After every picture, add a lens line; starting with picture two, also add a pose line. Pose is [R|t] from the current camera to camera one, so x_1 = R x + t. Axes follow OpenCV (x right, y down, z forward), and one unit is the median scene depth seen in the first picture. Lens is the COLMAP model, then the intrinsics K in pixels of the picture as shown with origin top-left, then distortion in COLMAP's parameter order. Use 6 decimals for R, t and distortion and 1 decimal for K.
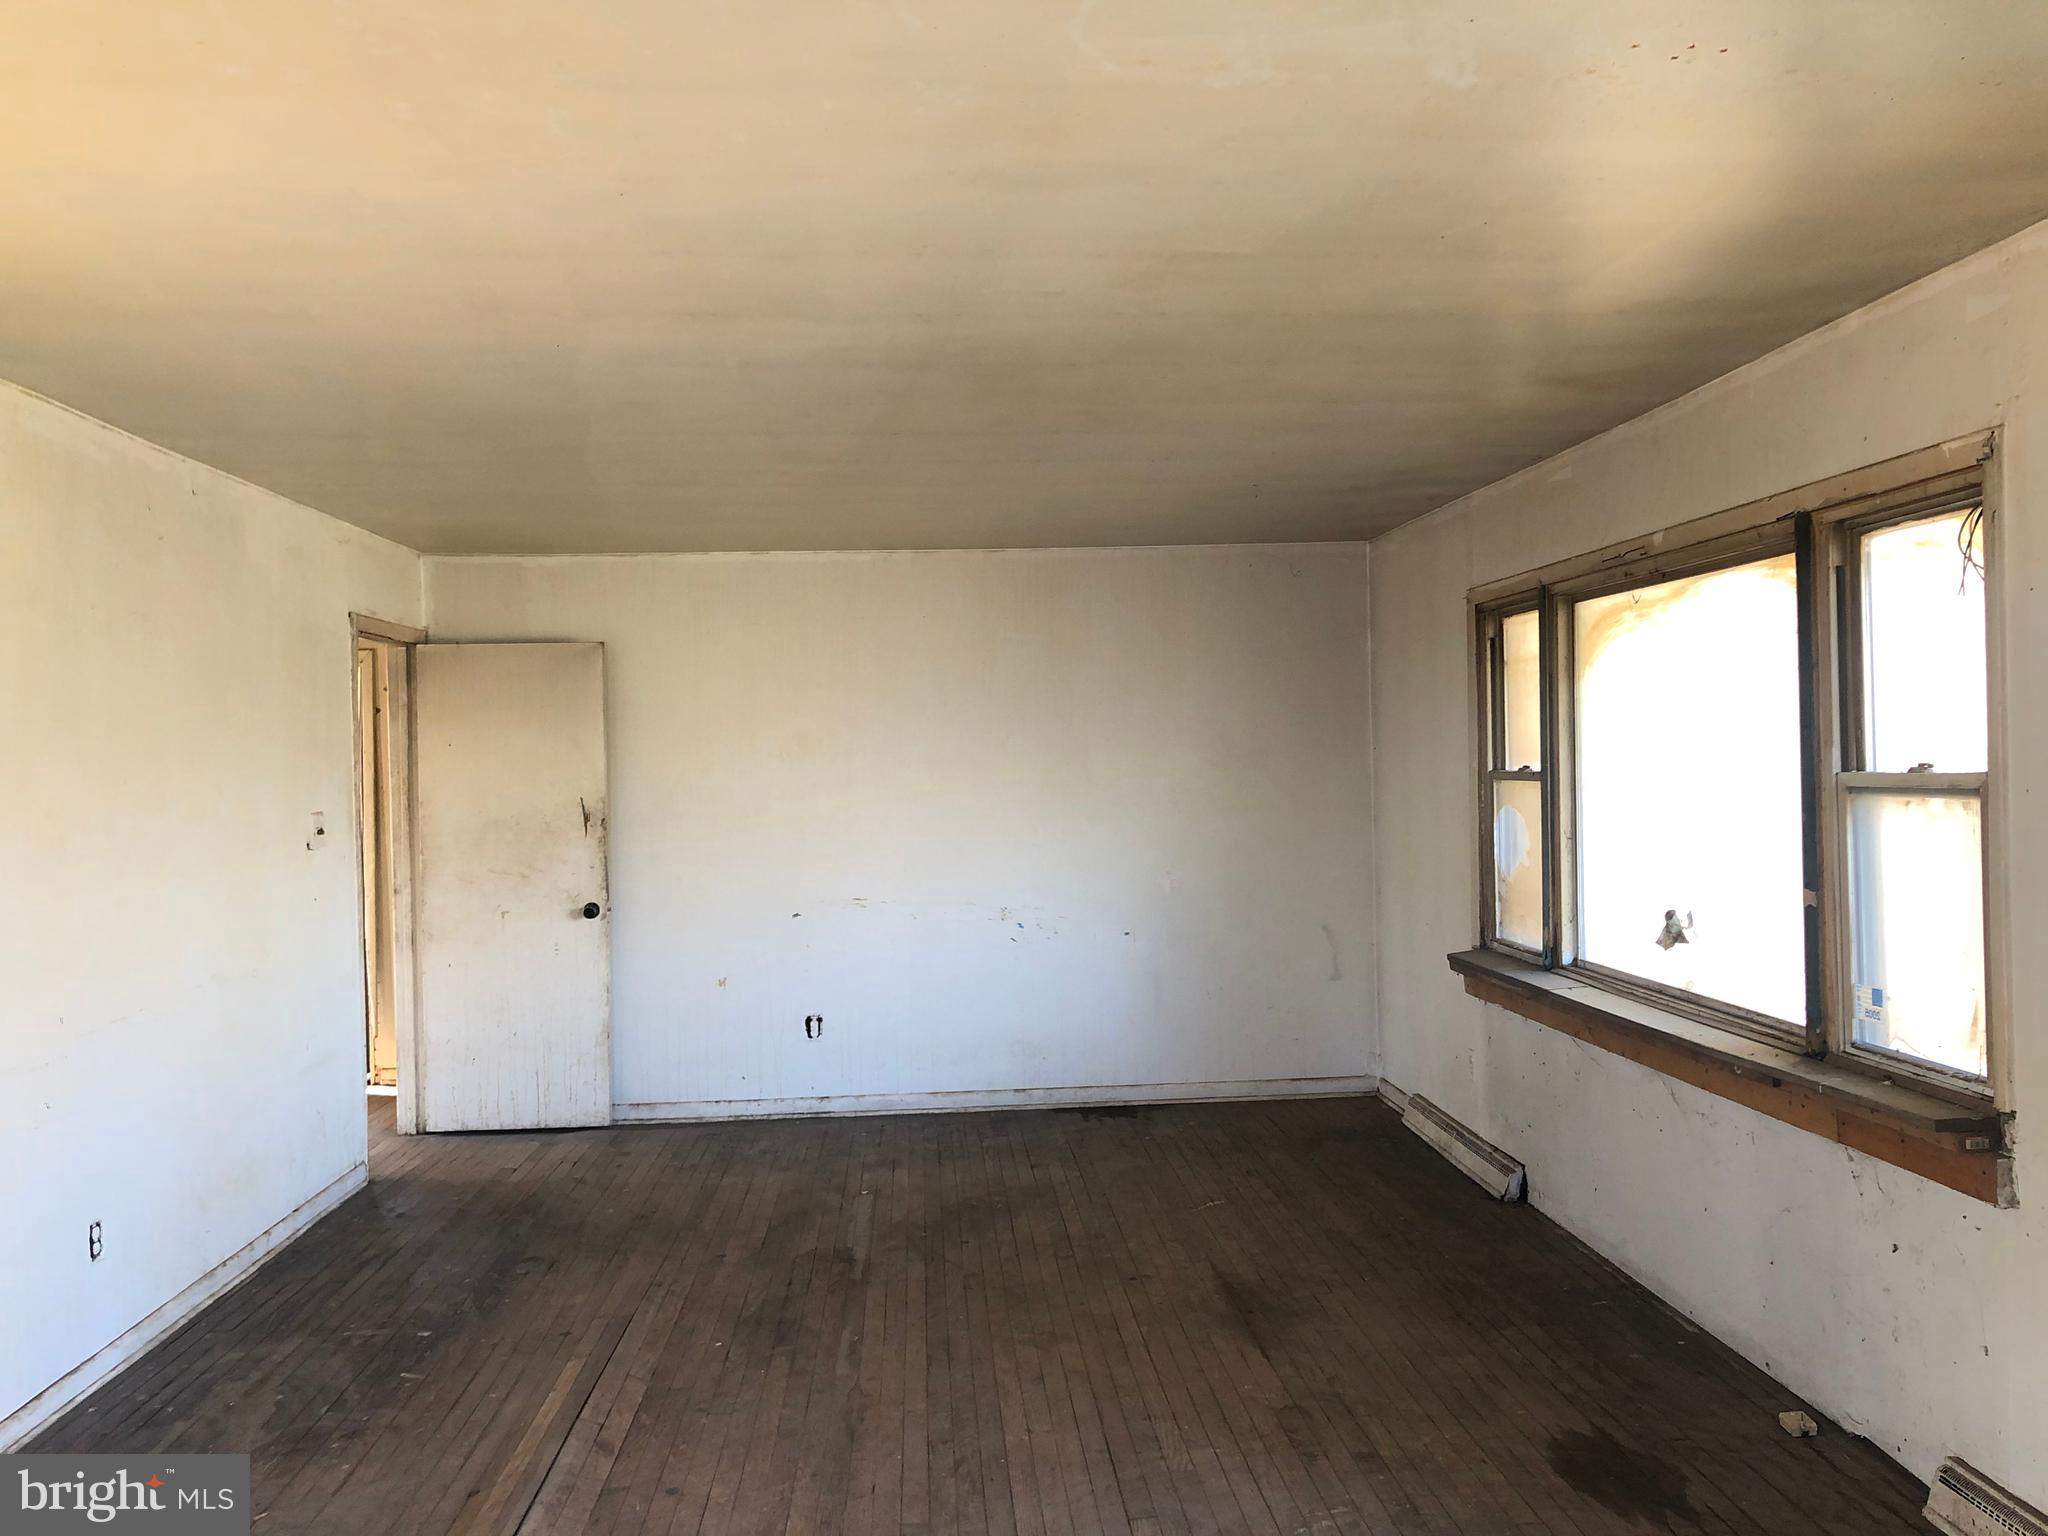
lens RADIAL K [[1701.1, 0, 1032.3], [0, 1701.1, 758.8], [0, 0, 1]] dist [0.054059, -0.043039]
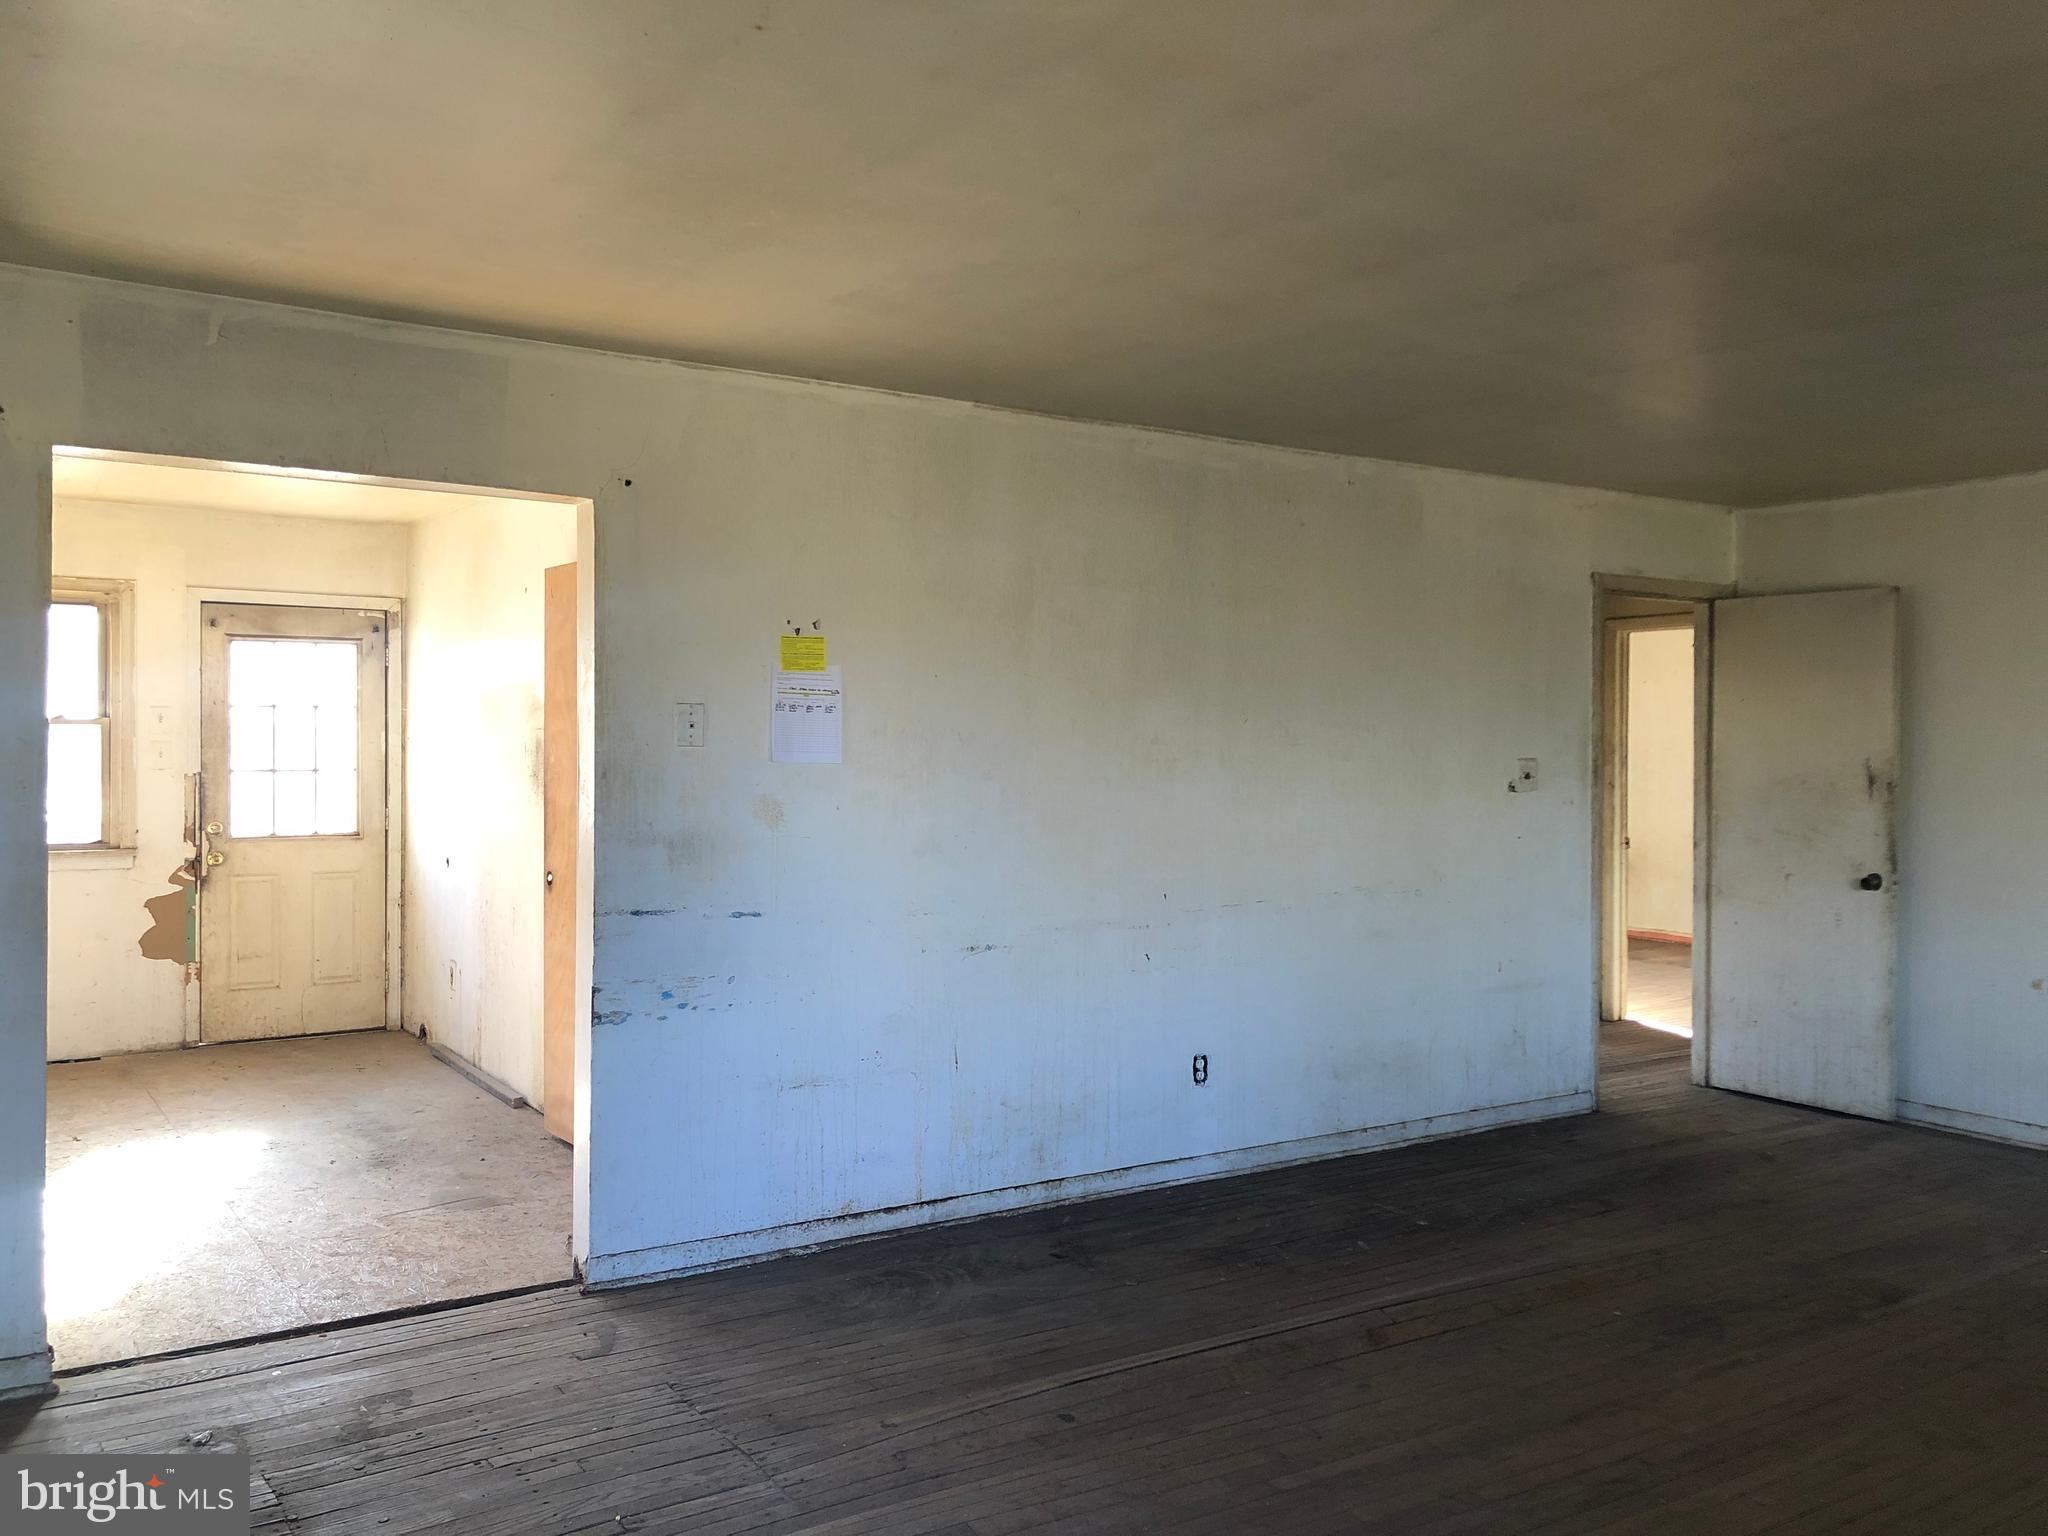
lens RADIAL K [[1701.1, 0, 1032.3], [0, 1701.1, 758.8], [0, 0, 1]] dist [0.054059, -0.043039]
pose [[0.499954, 0.032151, -0.865455, 0.337824], [-0.017920, 0.999481, 0.026778, 0.007031], [0.865867, 0.002121, 0.500270, 0.163476]]
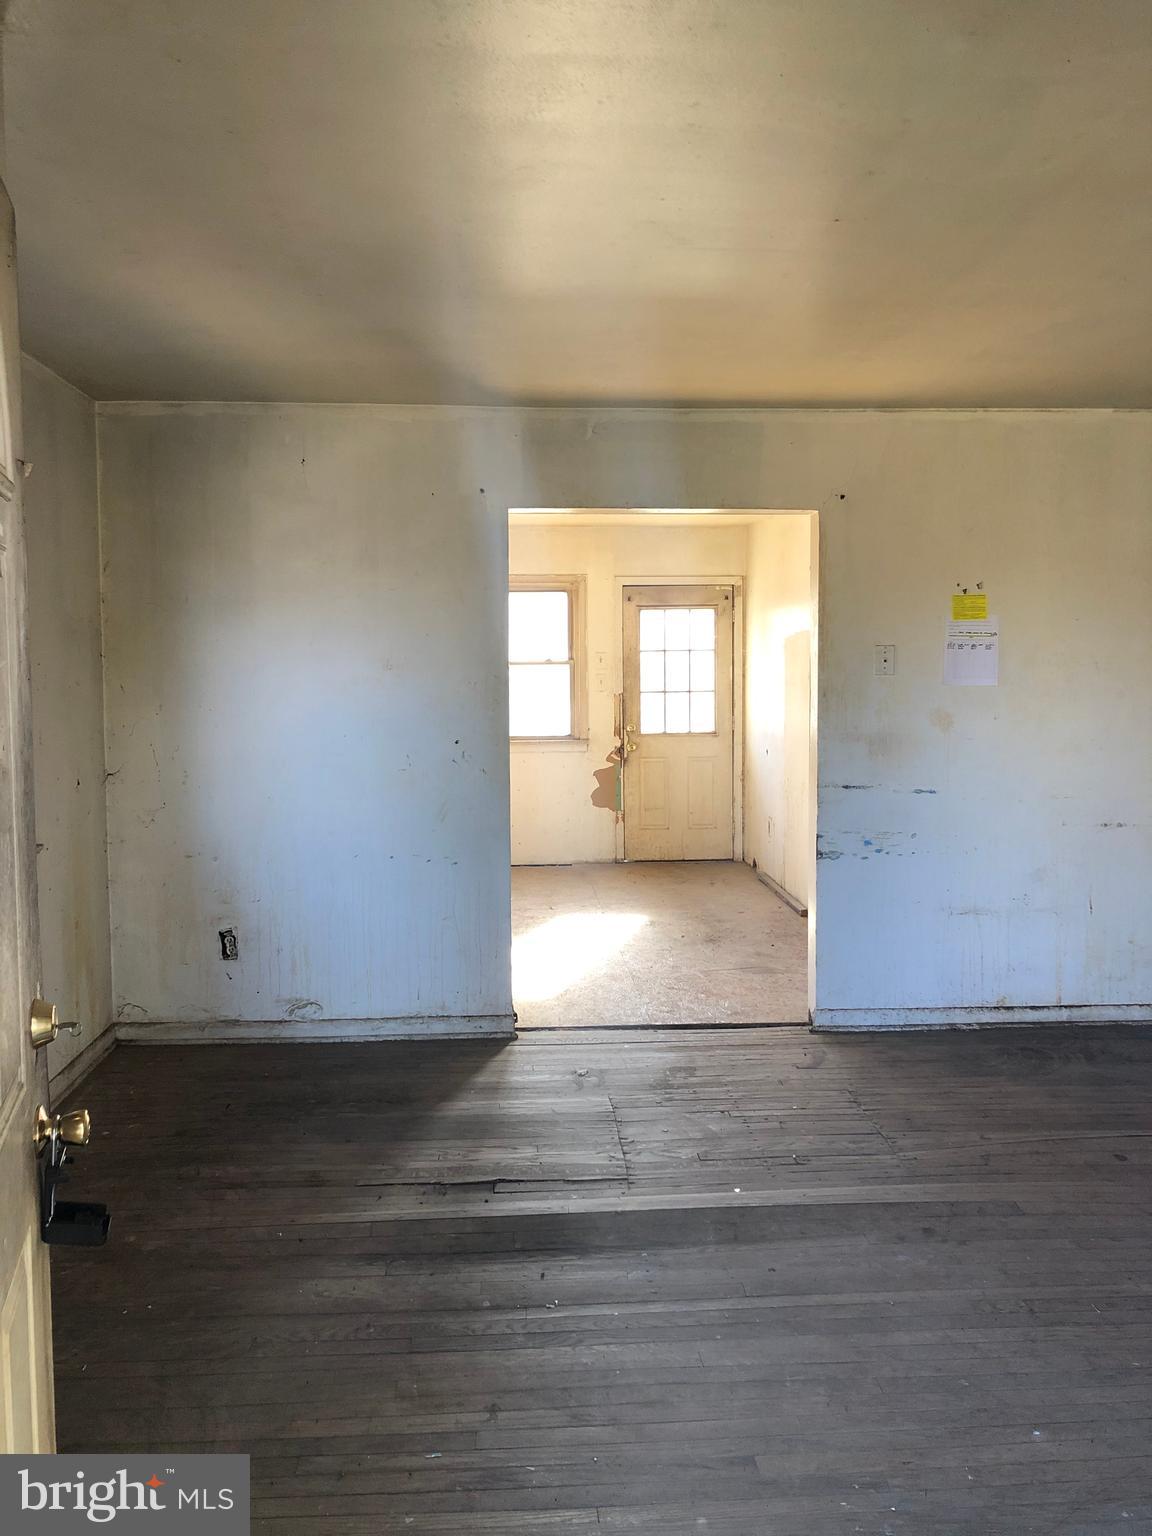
lens RADIAL K [[1275.9, 0, 560.1], [0, 1275.9, 754.8], [0, 0, 1]] dist [0.054059, -0.043039]
pose [[-0.014309, 0.088202, -0.996000, 0.436478], [0.007026, 0.996086, 0.088109, 0.001776], [0.999873, -0.005737, -0.014873, 0.209511]]
